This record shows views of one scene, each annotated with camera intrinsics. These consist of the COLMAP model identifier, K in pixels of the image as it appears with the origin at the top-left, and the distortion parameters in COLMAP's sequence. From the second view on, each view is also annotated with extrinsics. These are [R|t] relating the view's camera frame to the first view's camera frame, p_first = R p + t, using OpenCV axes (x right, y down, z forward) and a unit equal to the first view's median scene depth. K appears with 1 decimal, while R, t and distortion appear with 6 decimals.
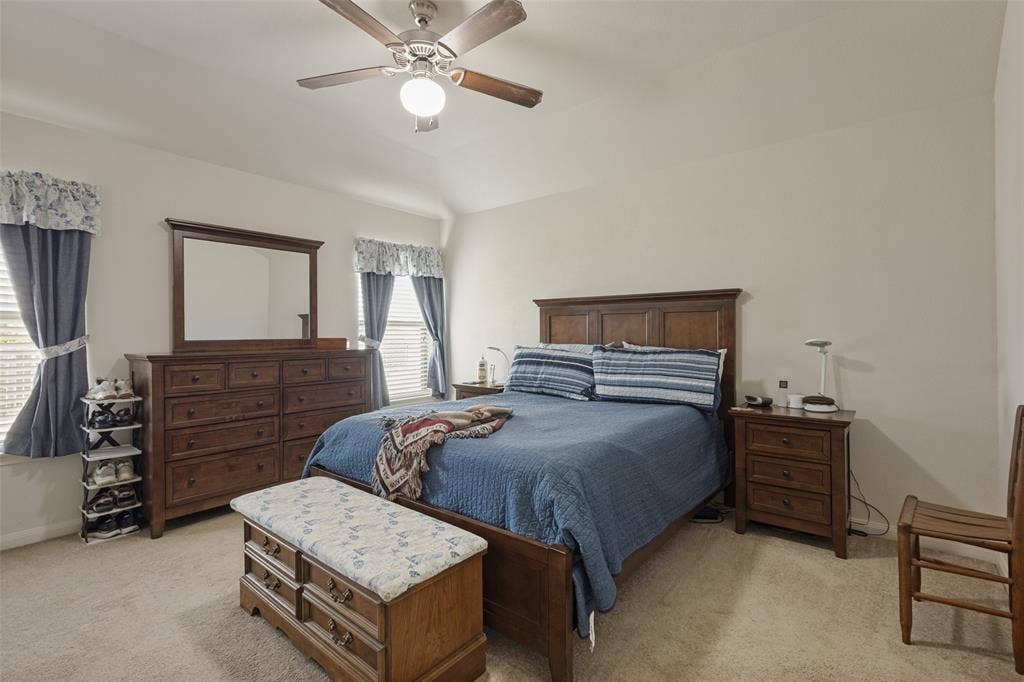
lens RADIAL K [[471.4, 0, 511.8], [0, 471.4, 334.6], [0, 0, 1]] dist [0.003854, 0.000308]
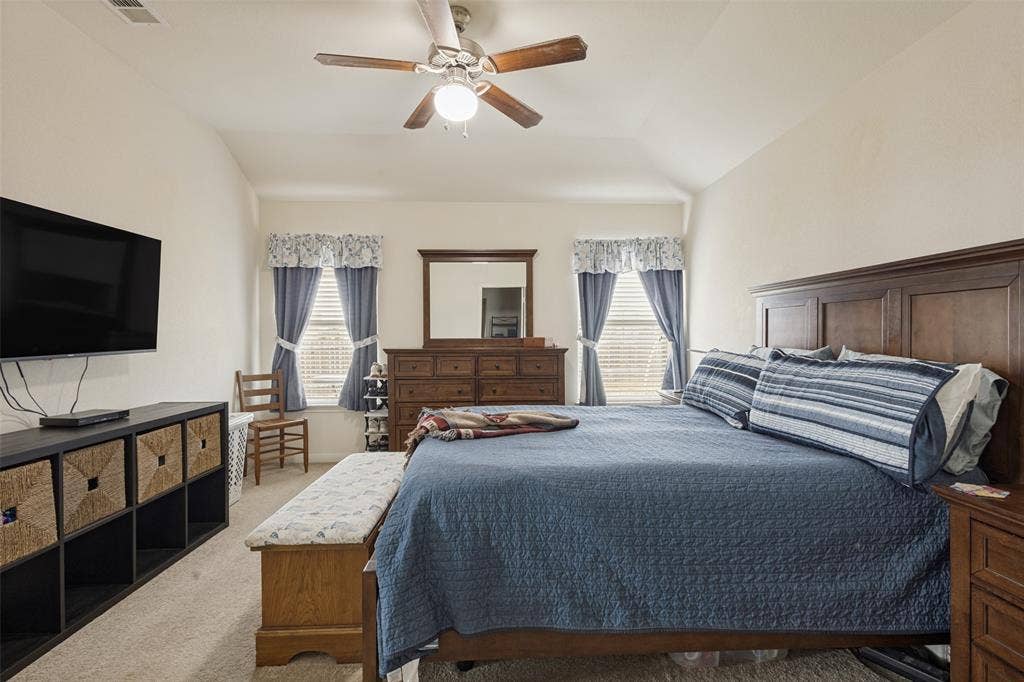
lens RADIAL K [[468.4, 0, 512.0], [0, 468.4, 341.0], [0, 0, 1]] dist [0.003781, 0.000068]
pose [[0.660620, 0.011221, -0.750637, 0.464752], [-0.000153, 0.999890, 0.014812, -0.000582], [0.750720, -0.009670, 0.660549, 0.290754]]
